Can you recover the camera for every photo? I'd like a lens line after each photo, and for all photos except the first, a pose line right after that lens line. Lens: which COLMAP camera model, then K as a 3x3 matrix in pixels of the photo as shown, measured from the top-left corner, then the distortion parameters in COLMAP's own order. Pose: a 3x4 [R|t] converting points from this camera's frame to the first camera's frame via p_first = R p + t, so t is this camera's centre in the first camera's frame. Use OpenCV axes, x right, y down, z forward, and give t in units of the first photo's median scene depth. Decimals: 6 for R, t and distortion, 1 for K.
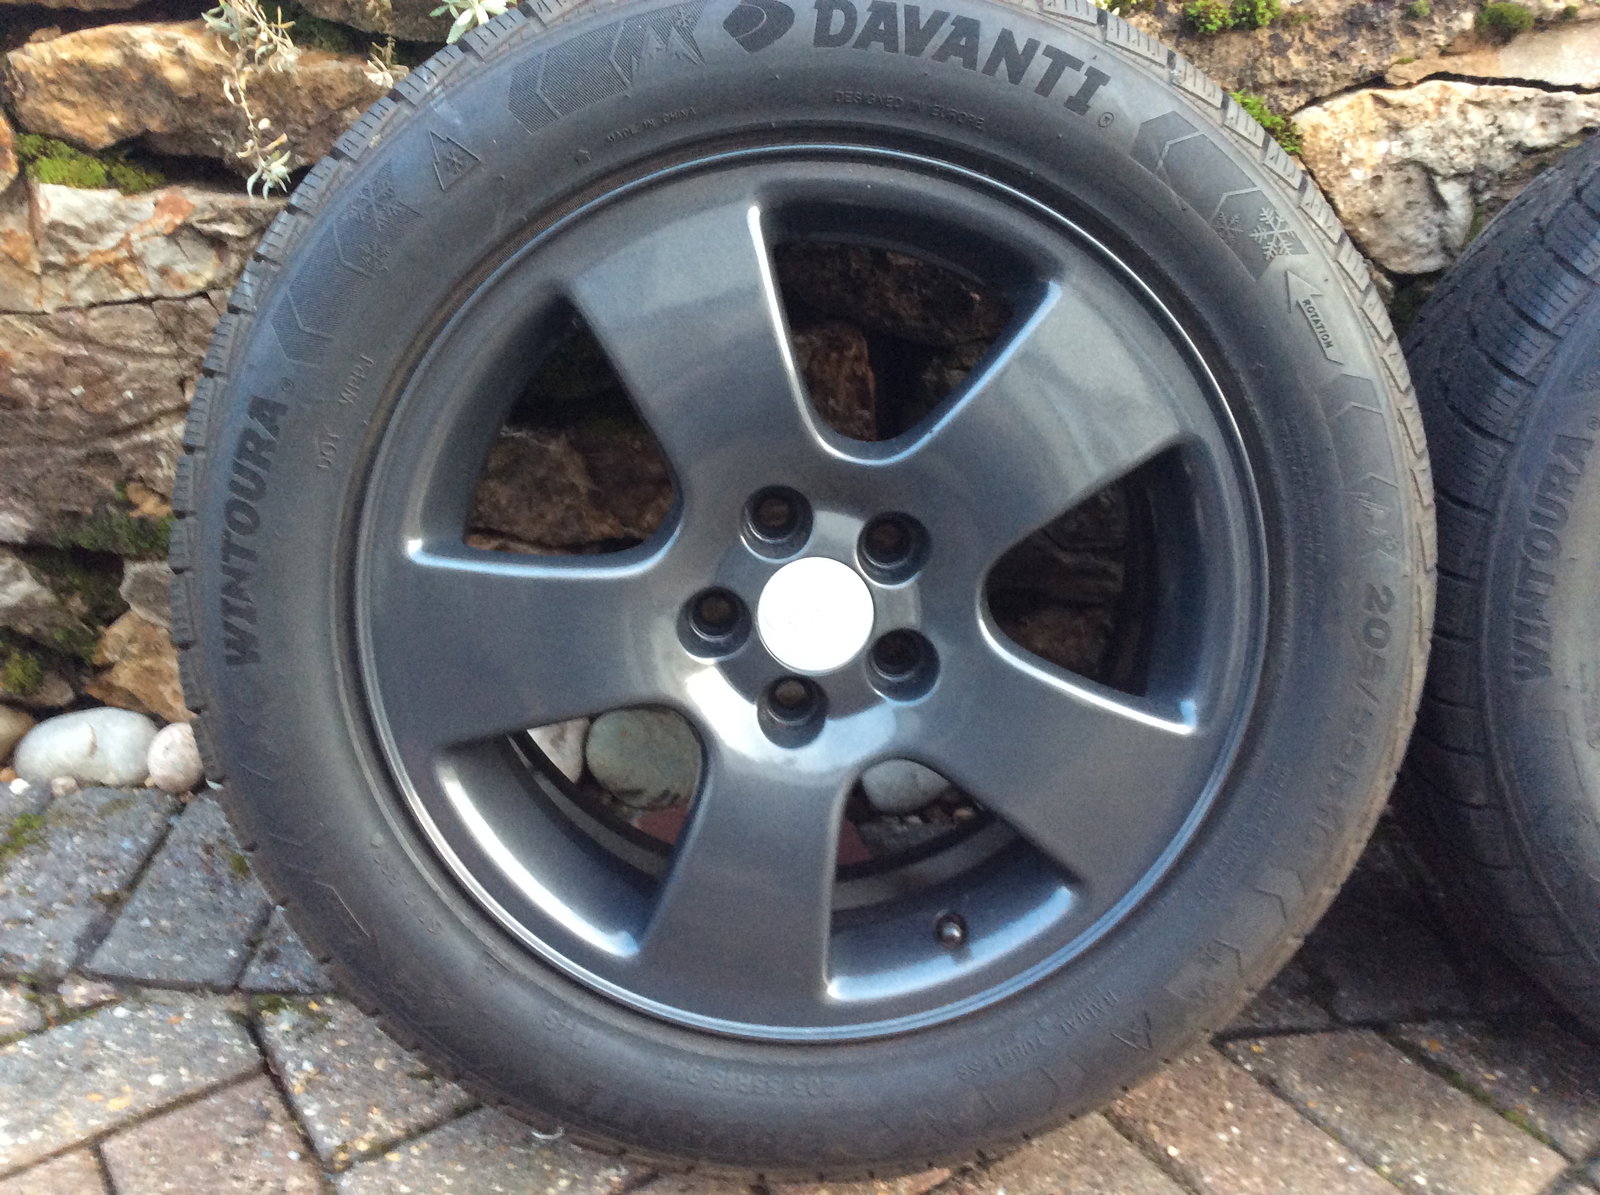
lens RADIAL K [[1372.8, 0, 798.3], [0, 1372.8, 561.0], [0, 0, 1]] dist [0.010374, 0.007191]
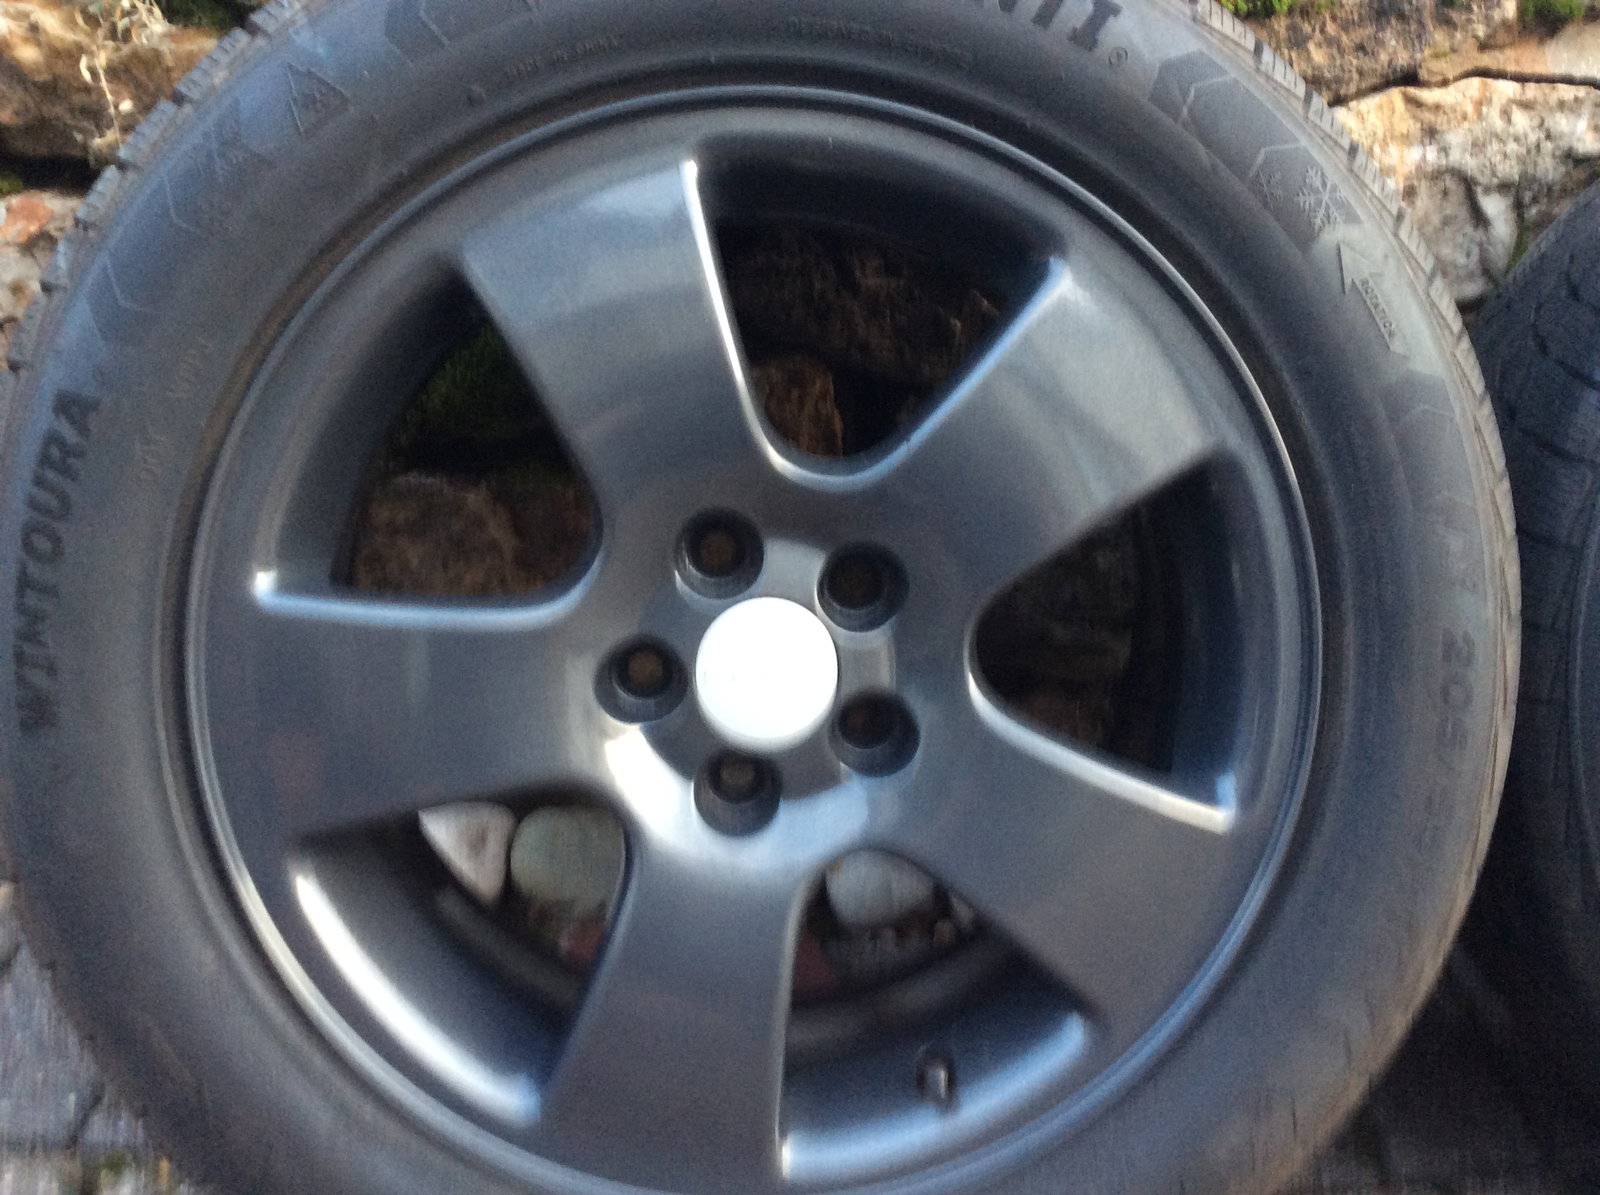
lens RADIAL K [[1372.8, 0, 798.3], [0, 1372.8, 561.0], [0, 0, 1]] dist [0.010374, 0.007191]
pose [[0.999822, 0.001551, 0.018793, 0.015051], [0.000104, 0.996141, -0.087772, 0.042448], [-0.018857, 0.087758, 0.995963, 0.177644]]
